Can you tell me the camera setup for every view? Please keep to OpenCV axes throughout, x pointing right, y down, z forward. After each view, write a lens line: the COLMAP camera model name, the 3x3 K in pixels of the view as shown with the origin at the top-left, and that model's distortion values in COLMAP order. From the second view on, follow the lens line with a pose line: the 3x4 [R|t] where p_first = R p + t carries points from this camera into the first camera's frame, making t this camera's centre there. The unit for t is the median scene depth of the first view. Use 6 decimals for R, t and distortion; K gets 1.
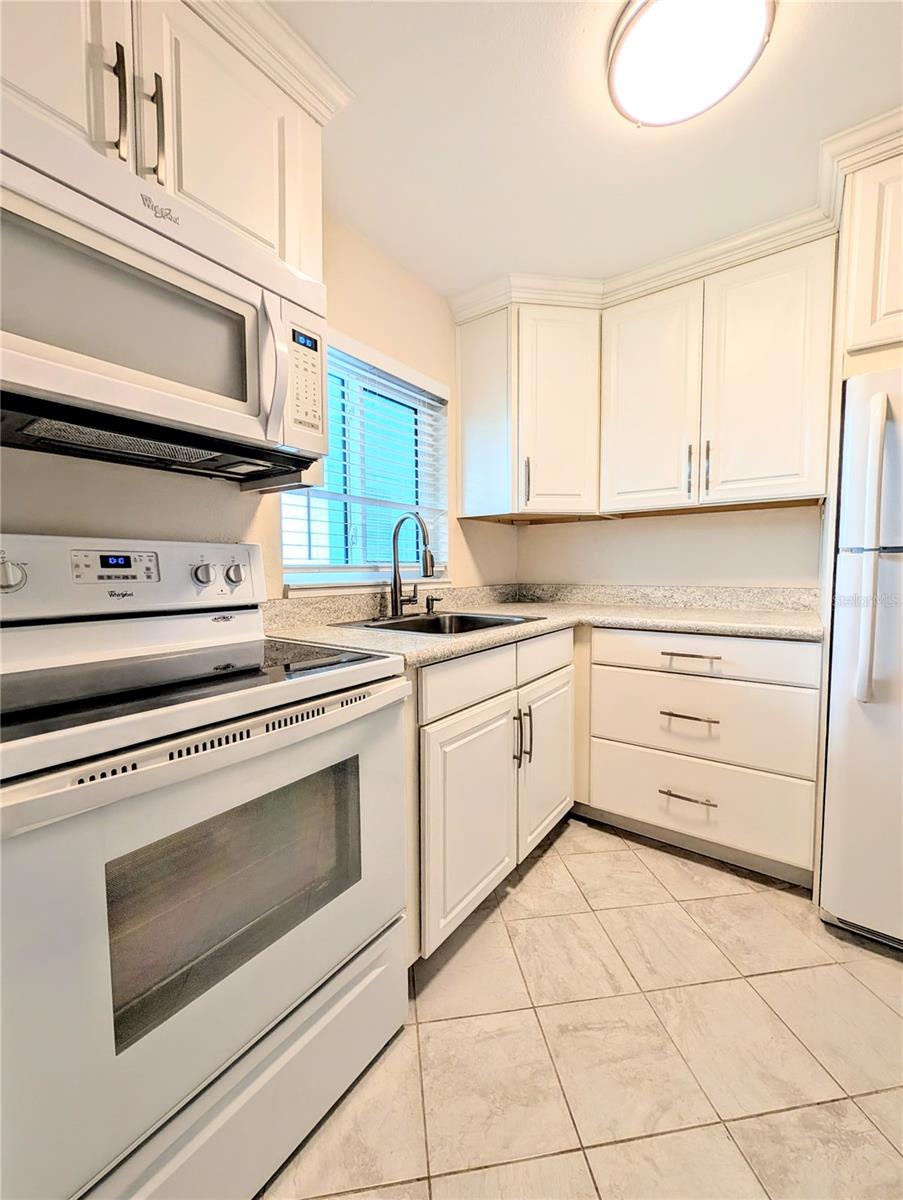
lens RADIAL K [[476.0, 0, 452.9], [0, 476.0, 600.0], [0, 0, 1]] dist [-0.000256, 0.000404]
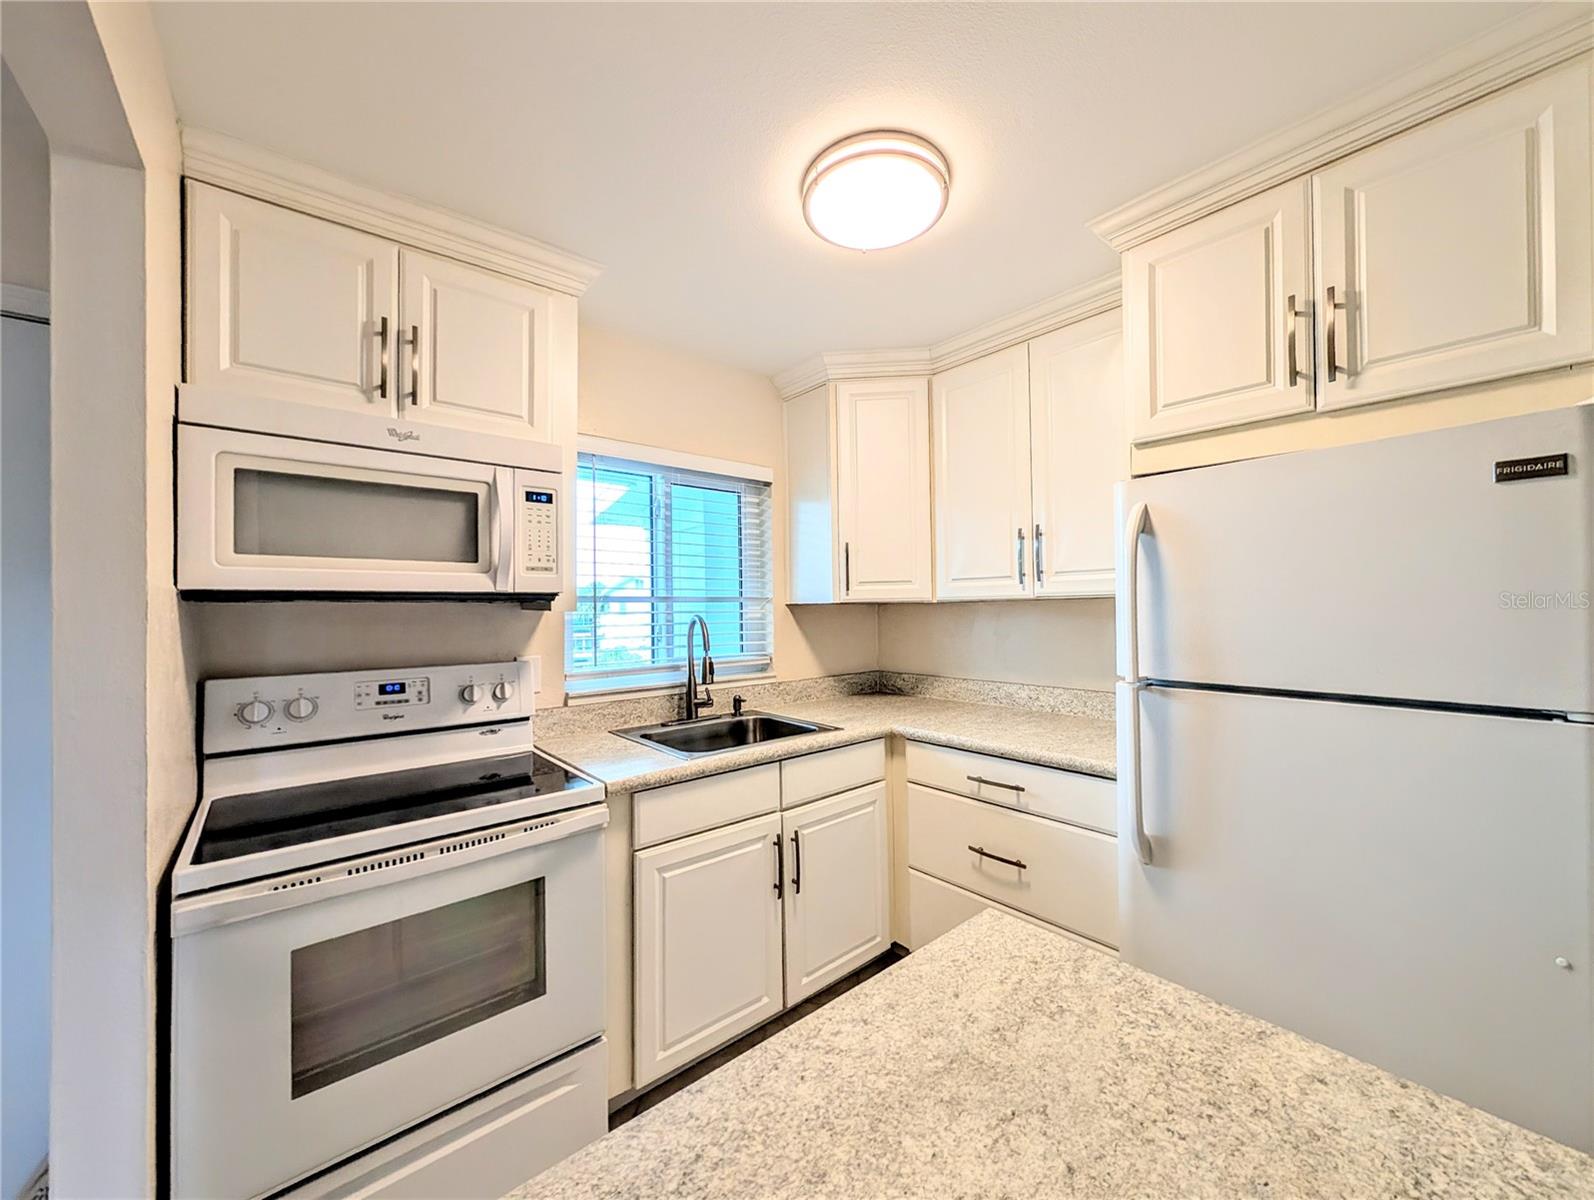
lens RADIAL K [[604.0, 0, 796.4], [0, 604.0, 603.6], [0, 0, 1]] dist [-0.000269, 0.000122]
pose [[0.971942, -0.008878, -0.235052, 0.465748], [-0.008248, 0.997386, -0.071780, -0.141436], [0.235075, 0.071704, 0.969329, -0.180716]]
